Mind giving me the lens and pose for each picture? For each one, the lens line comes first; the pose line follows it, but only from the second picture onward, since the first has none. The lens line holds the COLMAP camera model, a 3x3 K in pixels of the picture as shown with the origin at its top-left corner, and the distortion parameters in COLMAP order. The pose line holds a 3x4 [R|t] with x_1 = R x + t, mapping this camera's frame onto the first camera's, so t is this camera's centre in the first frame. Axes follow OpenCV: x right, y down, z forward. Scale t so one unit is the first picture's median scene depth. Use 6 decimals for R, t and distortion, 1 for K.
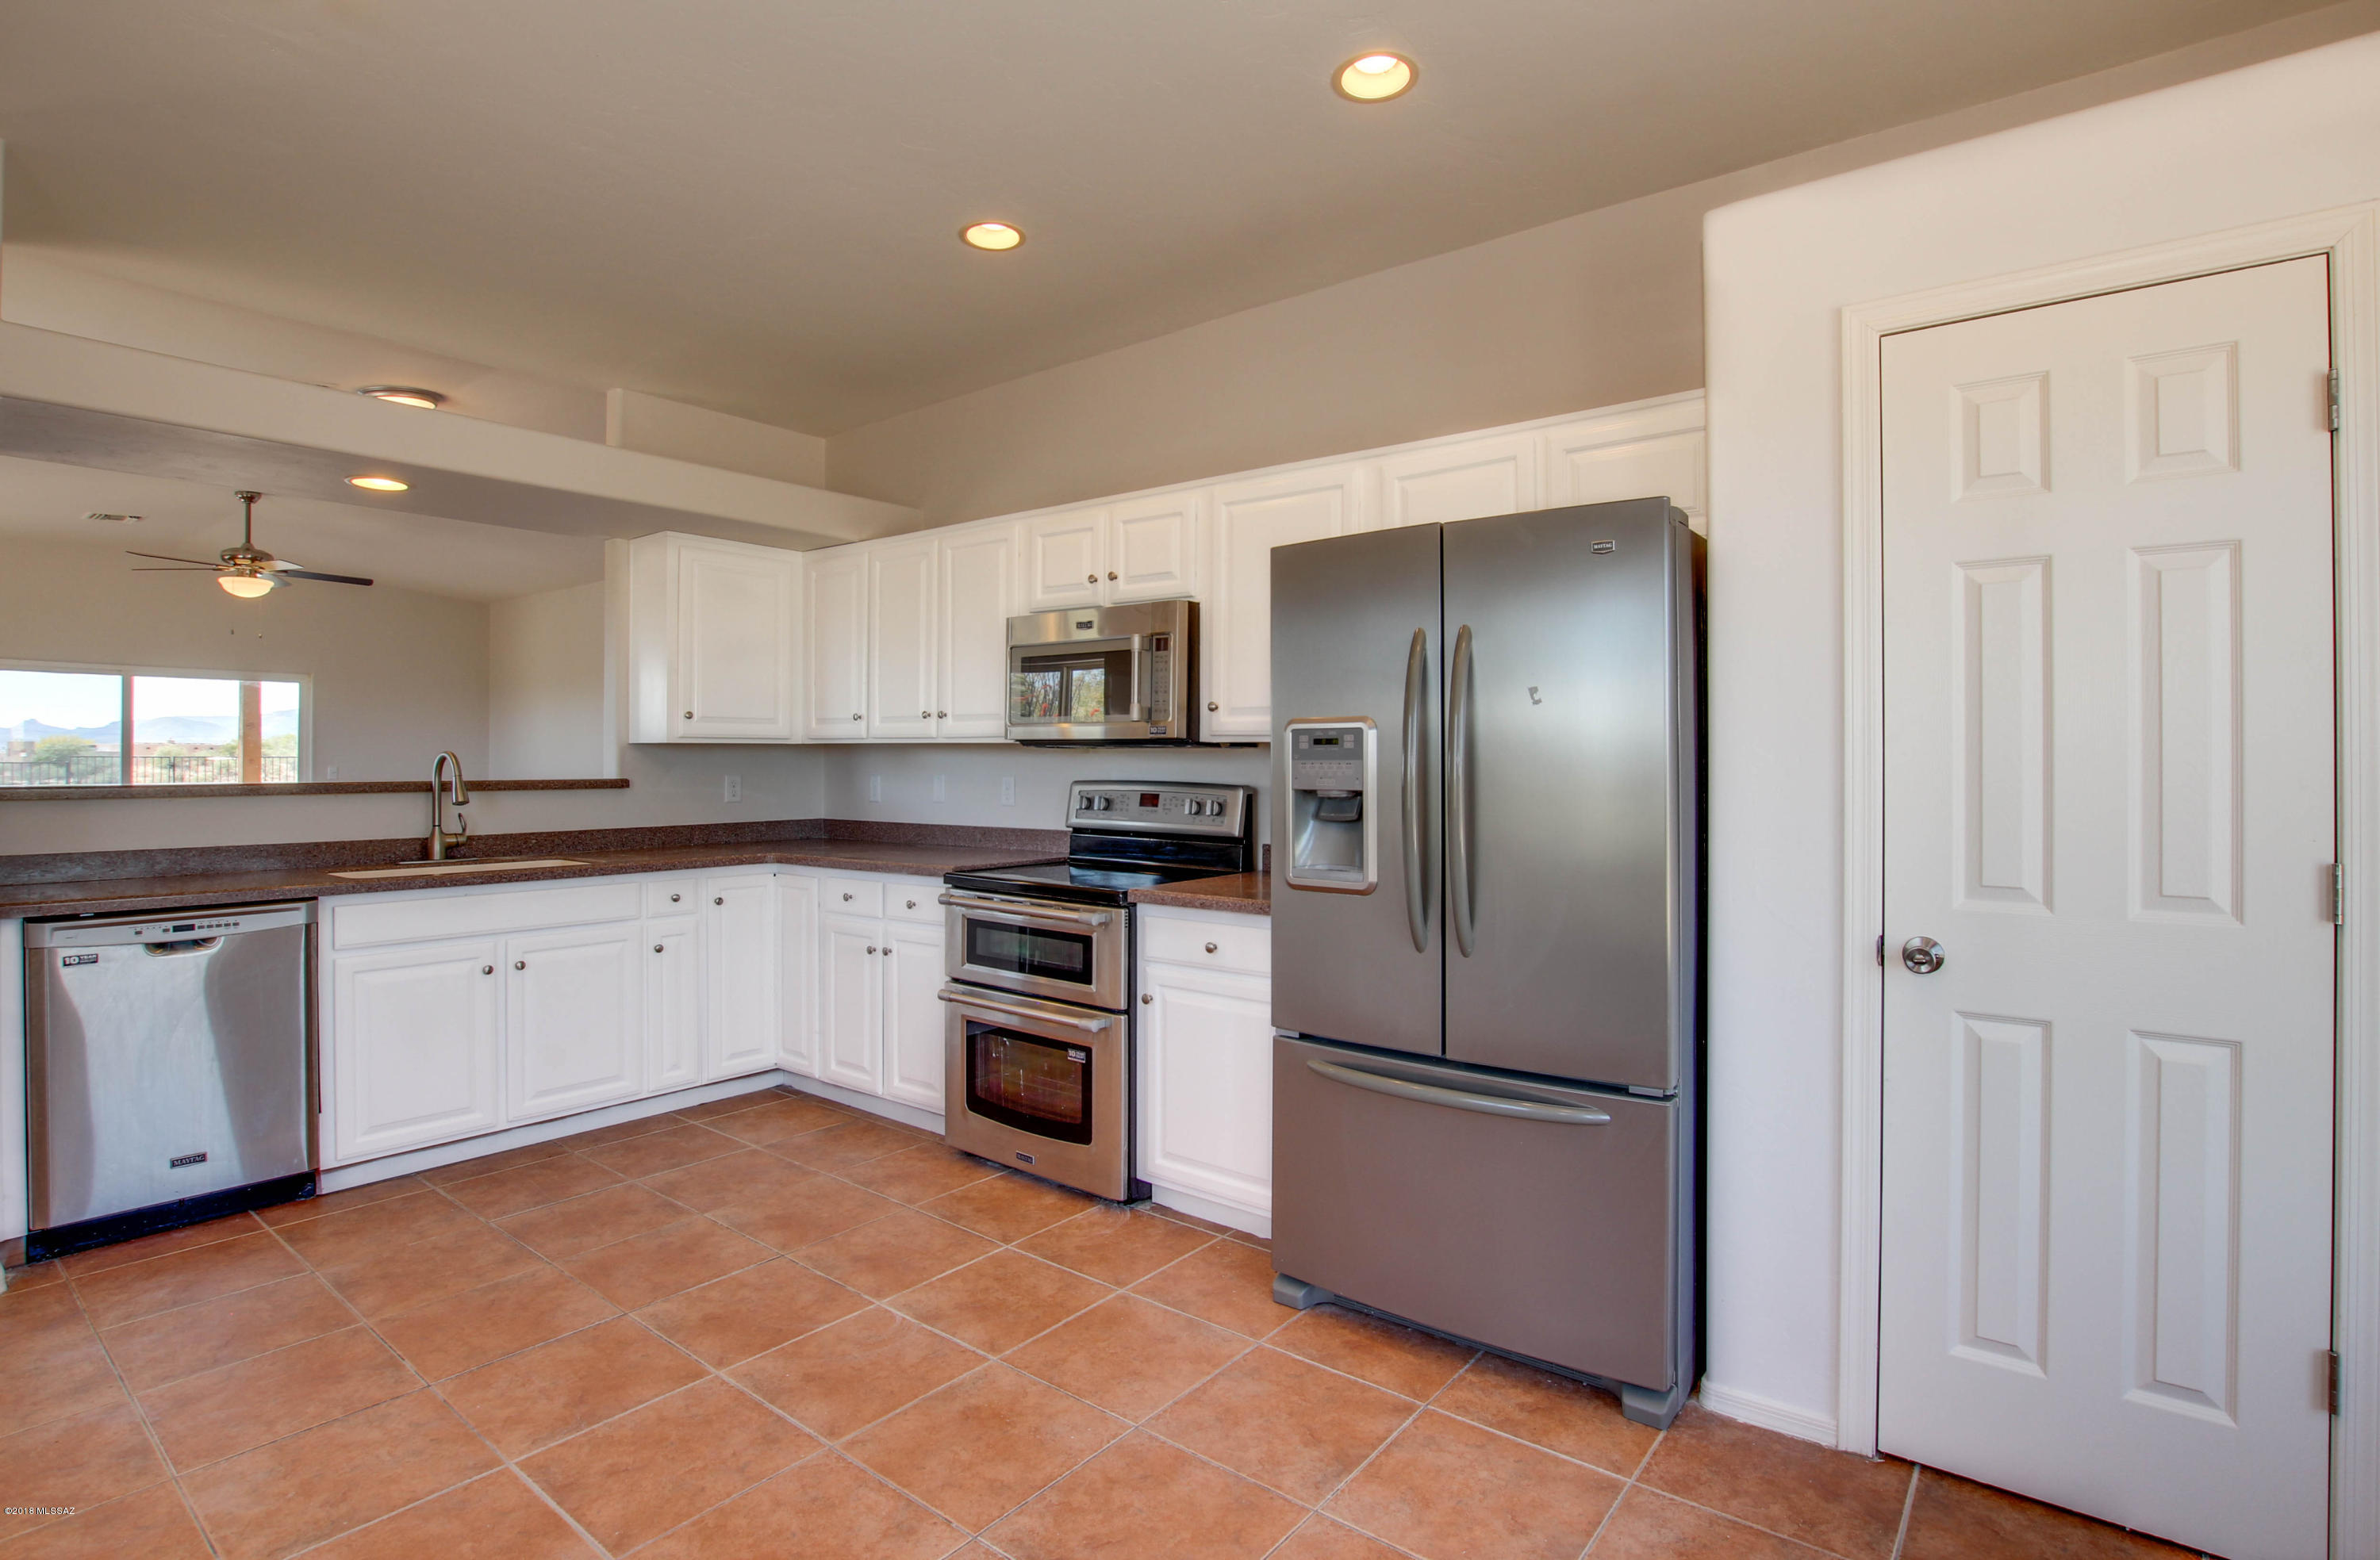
lens RADIAL K [[1141.8, 0, 1198.6], [0, 1141.8, 756.0], [0, 0, 1]] dist [-0.002909, -0.000521]
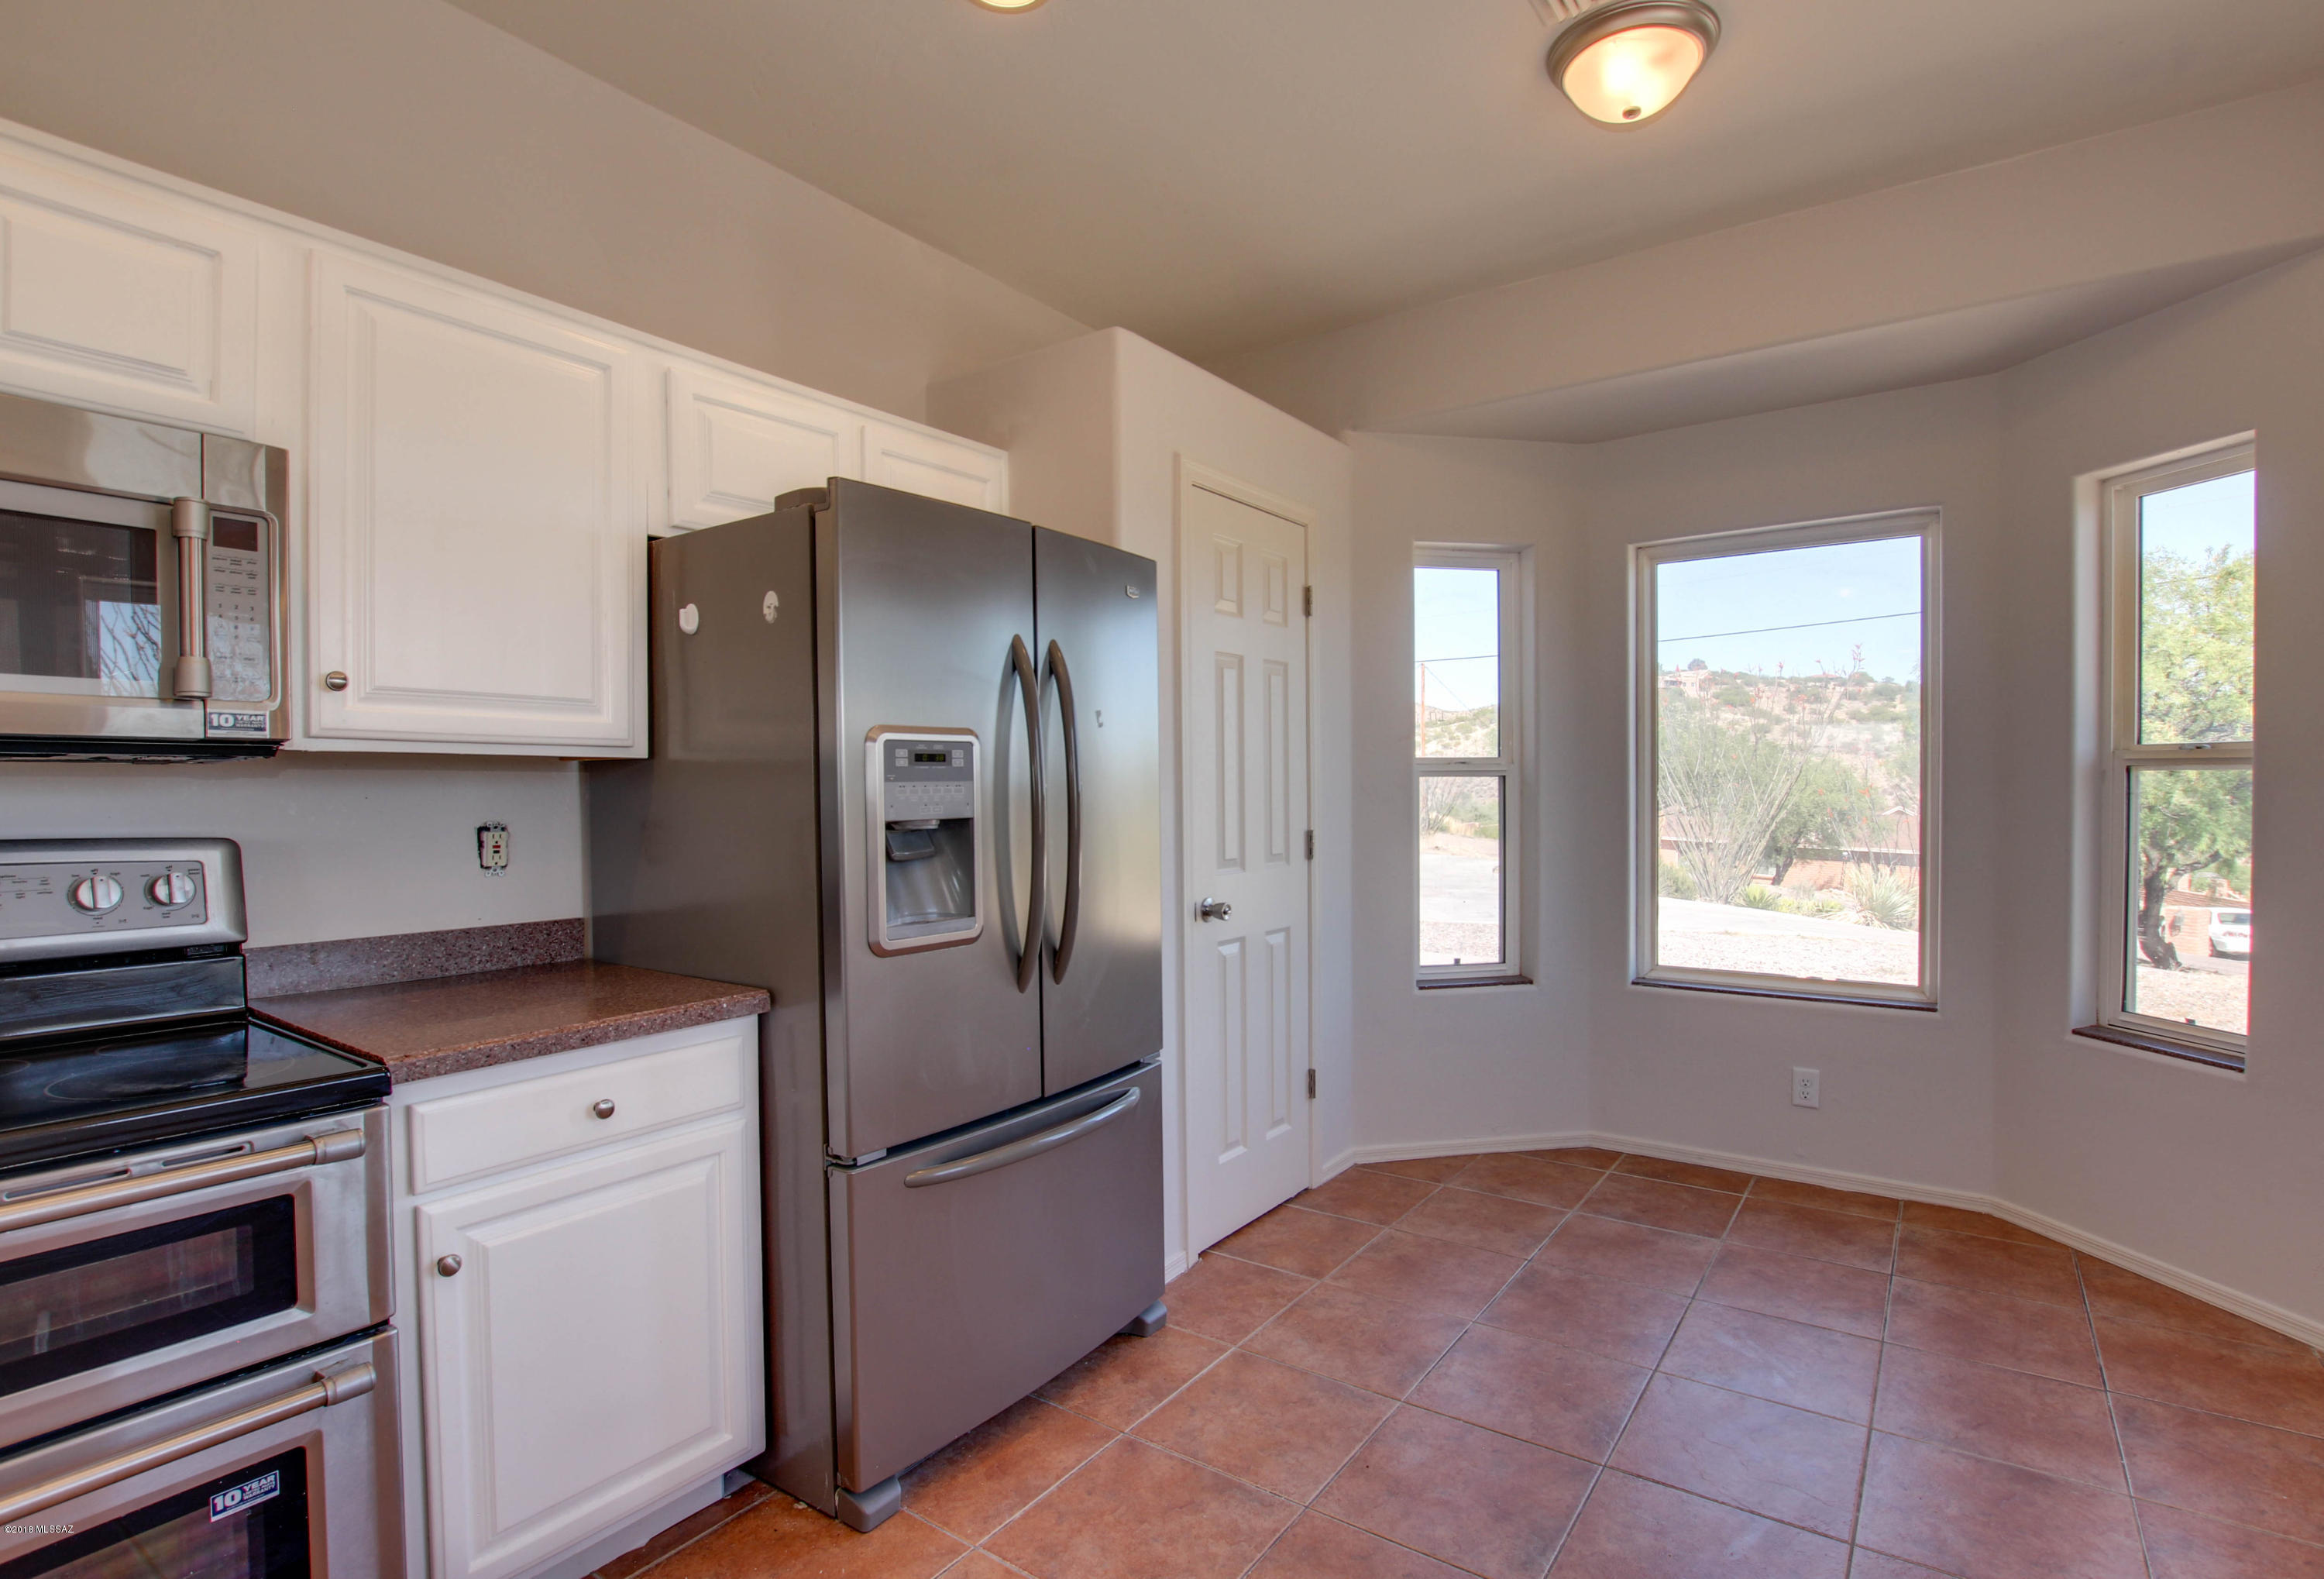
lens RADIAL K [[1145.6, 0, 1167.0], [0, 1145.6, 811.7], [0, 0, 1]] dist [-0.012163, 0.000369]
pose [[-0.042322, -0.023016, 0.998839, -0.691126], [0.007343, 0.999700, 0.023347, 0.007374], [-0.999077, 0.008323, -0.042140, 0.887795]]
